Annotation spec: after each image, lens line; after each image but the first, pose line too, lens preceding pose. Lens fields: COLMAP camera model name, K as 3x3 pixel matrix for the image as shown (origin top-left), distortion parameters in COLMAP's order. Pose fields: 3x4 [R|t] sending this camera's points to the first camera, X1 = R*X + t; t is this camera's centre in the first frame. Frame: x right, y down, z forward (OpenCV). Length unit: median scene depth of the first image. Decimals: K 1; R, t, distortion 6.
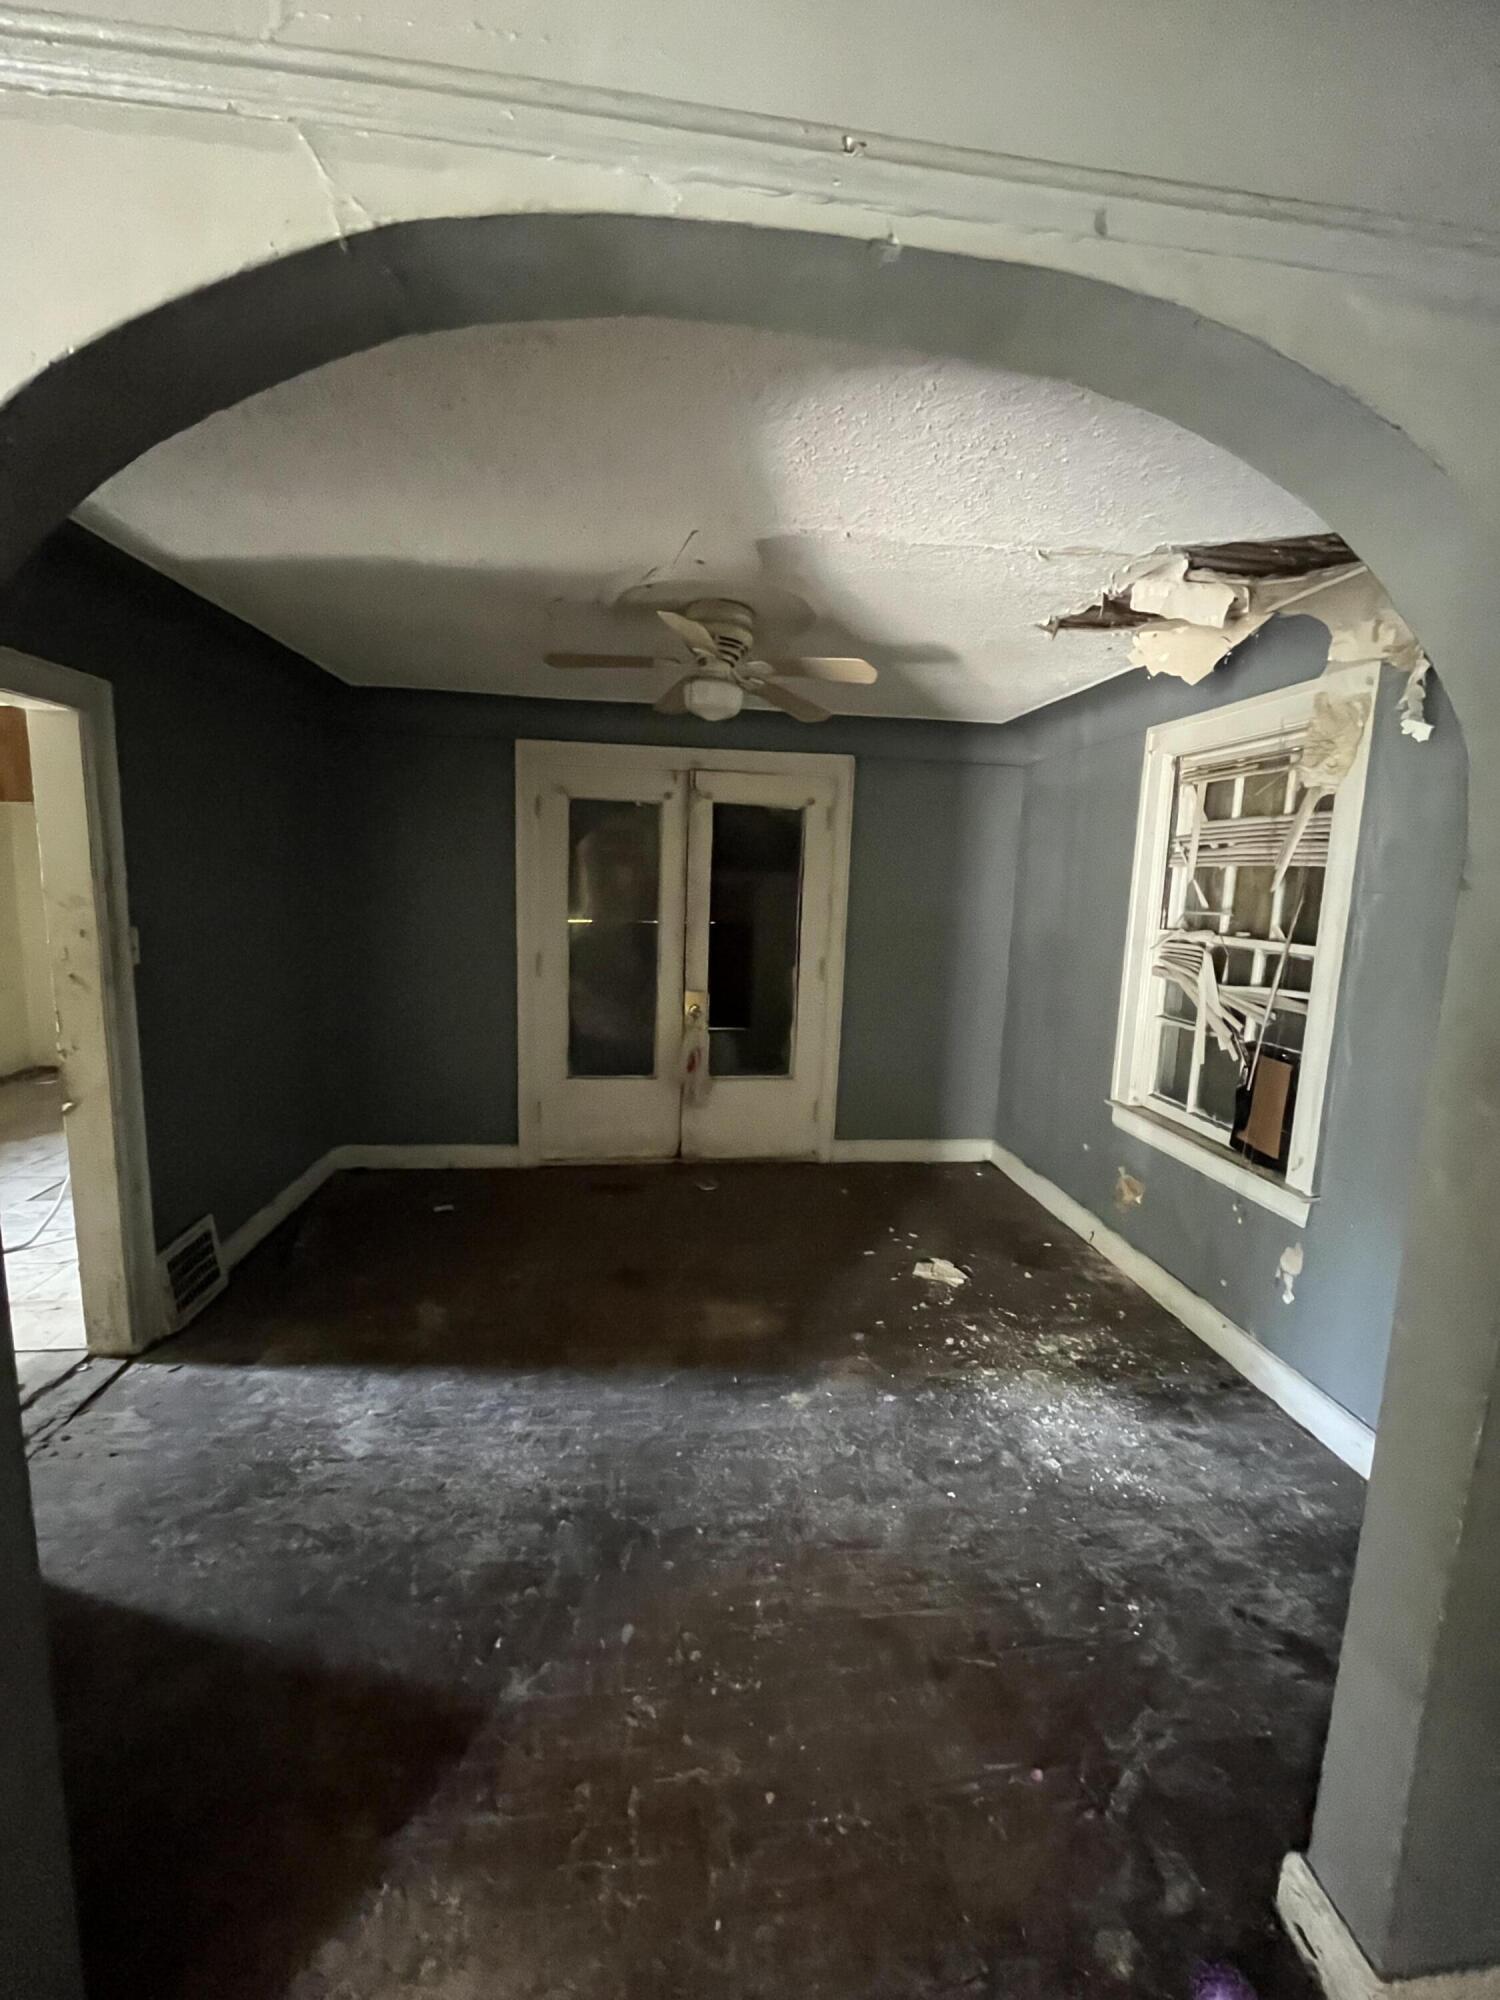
lens RADIAL K [[804.8, 0, 756.7], [0, 804.8, 998.6], [0, 0, 1]] dist [-0.001068, -0.000168]
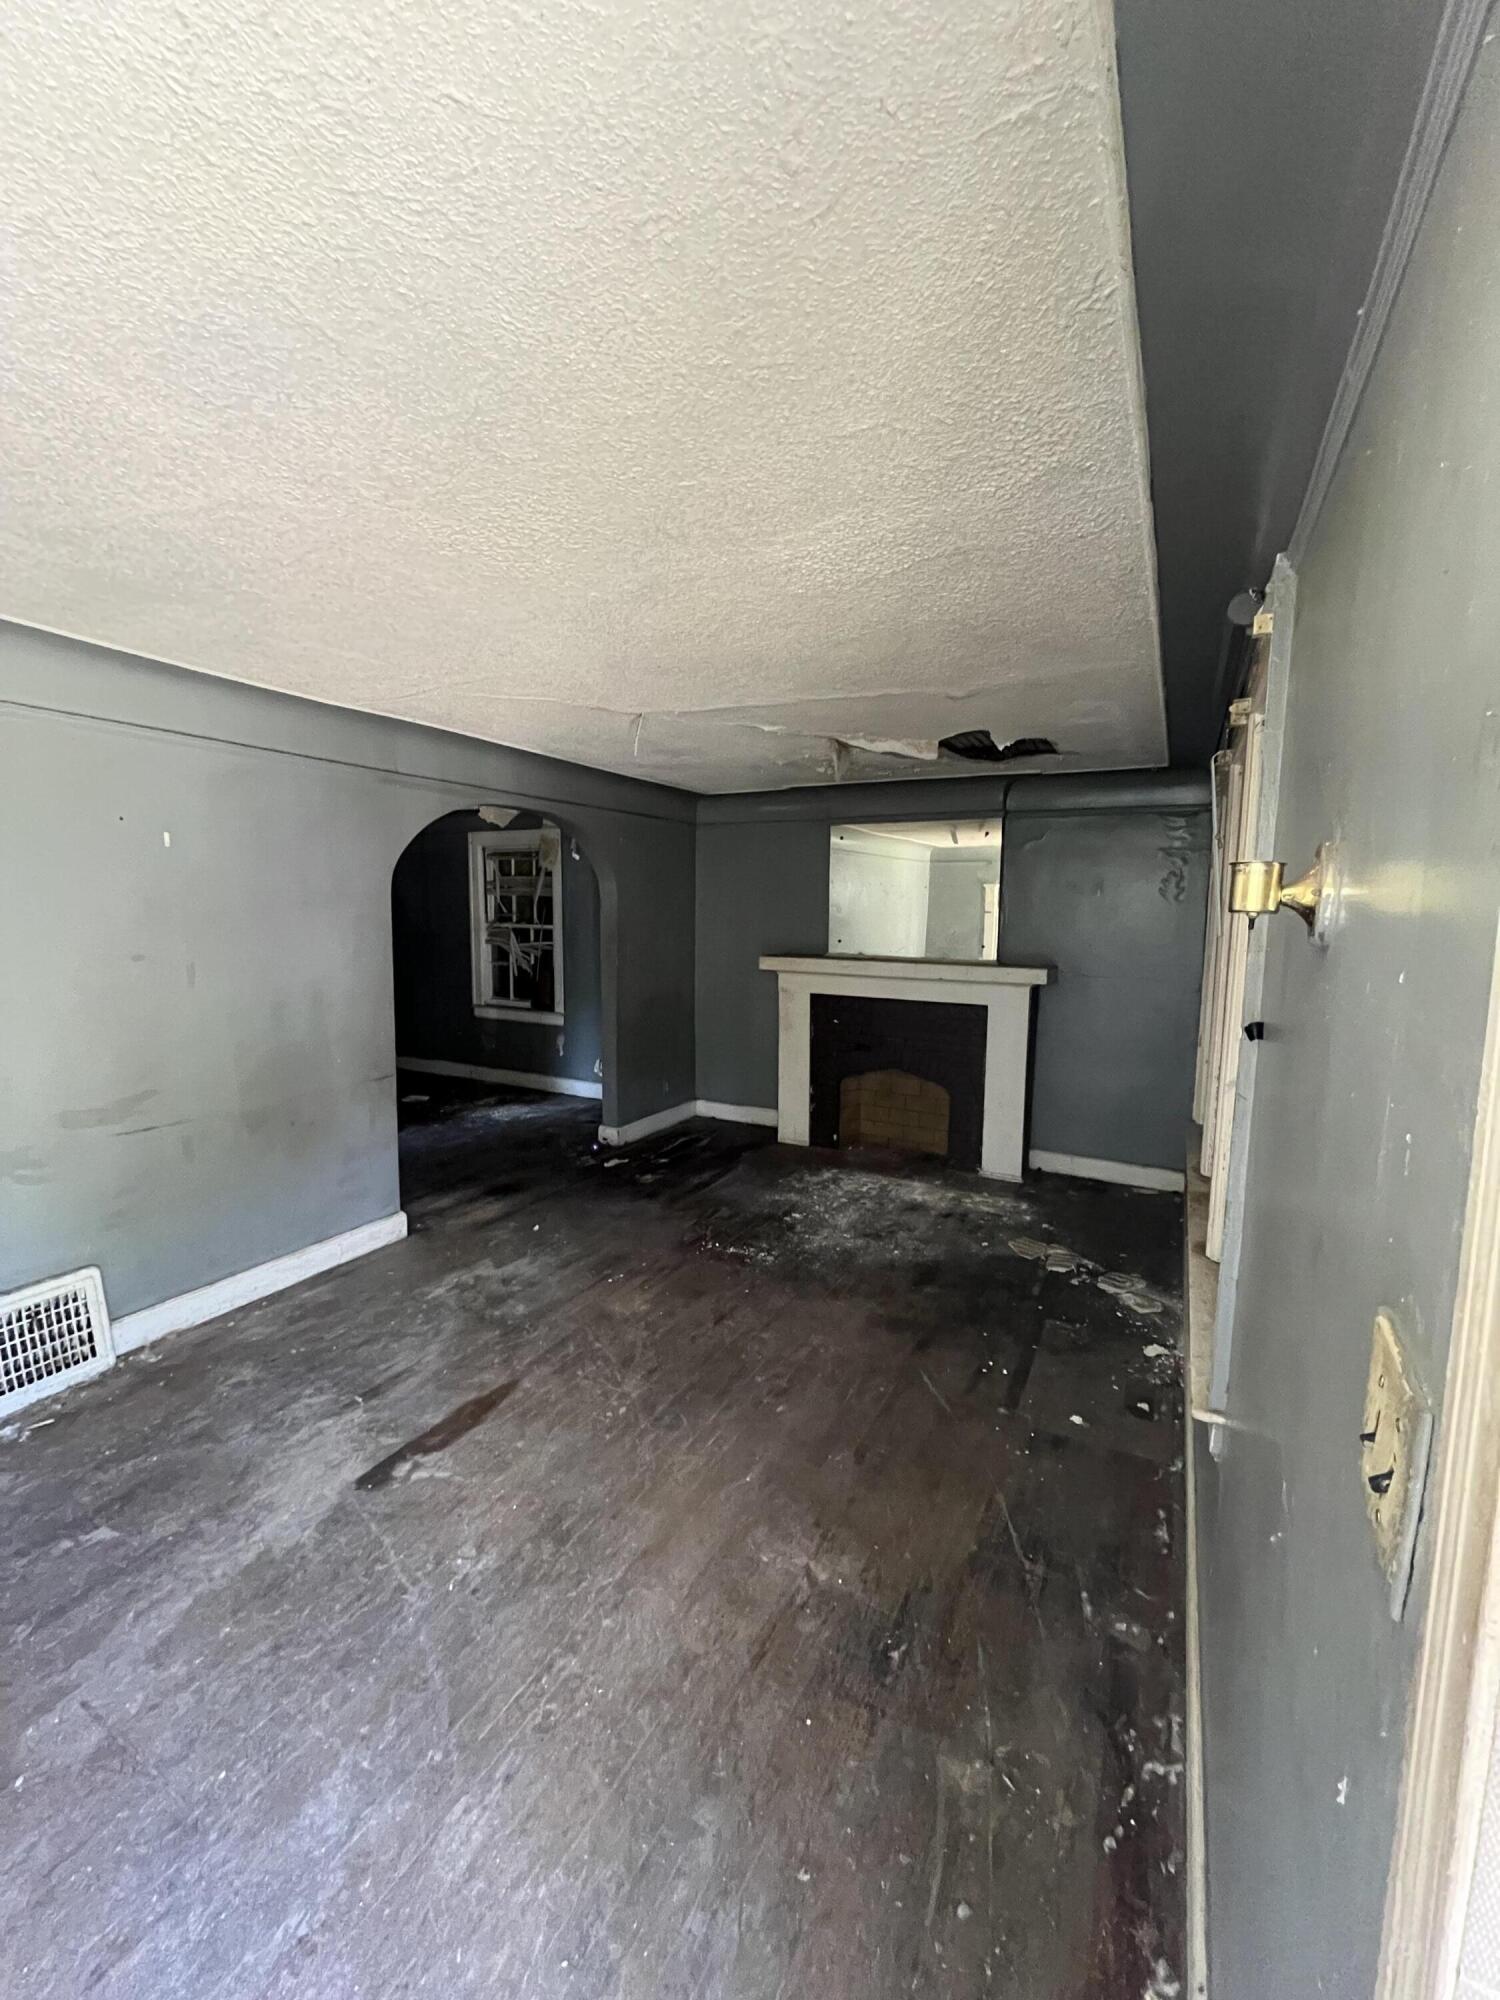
lens RADIAL K [[804.8, 0, 756.7], [0, 804.8, 998.6], [0, 0, 1]] dist [-0.001068, -0.000168]
pose [[0.573927, -0.114696, 0.810835, -1.054964], [0.128790, 0.990463, 0.048945, 0.128048], [-0.808716, 0.076337, 0.583225, -1.045689]]
